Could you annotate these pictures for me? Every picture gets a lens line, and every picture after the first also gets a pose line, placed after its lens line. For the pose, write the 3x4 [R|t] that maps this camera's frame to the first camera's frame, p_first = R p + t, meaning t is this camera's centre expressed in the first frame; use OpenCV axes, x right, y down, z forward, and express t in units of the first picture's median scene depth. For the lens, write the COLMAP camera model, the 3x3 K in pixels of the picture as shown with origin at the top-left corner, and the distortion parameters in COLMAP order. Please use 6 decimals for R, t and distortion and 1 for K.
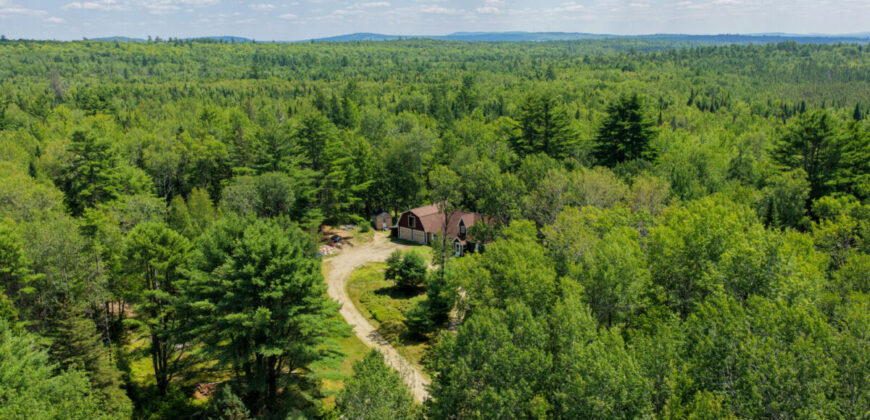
lens RADIAL K [[669.9, 0, 434.8], [0, 669.9, 210.2], [0, 0, 1]] dist [0.015933, -0.000712]
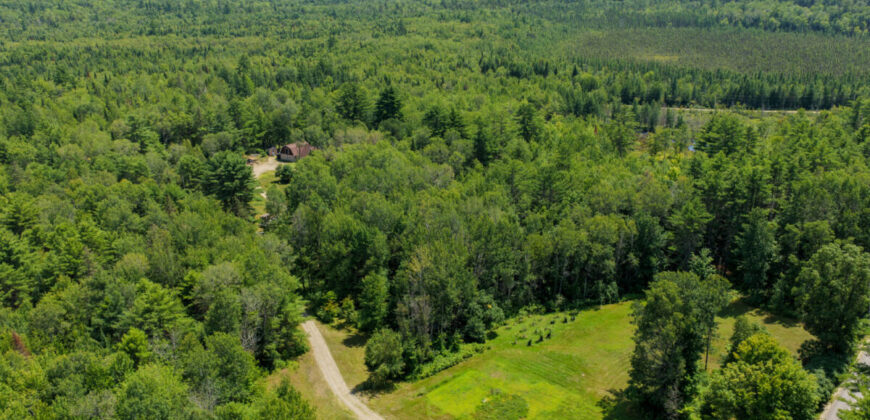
lens RADIAL K [[669.9, 0, 434.4], [0, 669.9, 210.7], [0, 0, 1]] dist [0.015933, -0.000712]
pose [[0.986132, -0.051441, 0.157789, 0.078045], [0.033471, 0.992860, 0.114495, -0.021498], [-0.162552, -0.107625, 0.980813, -1.121742]]
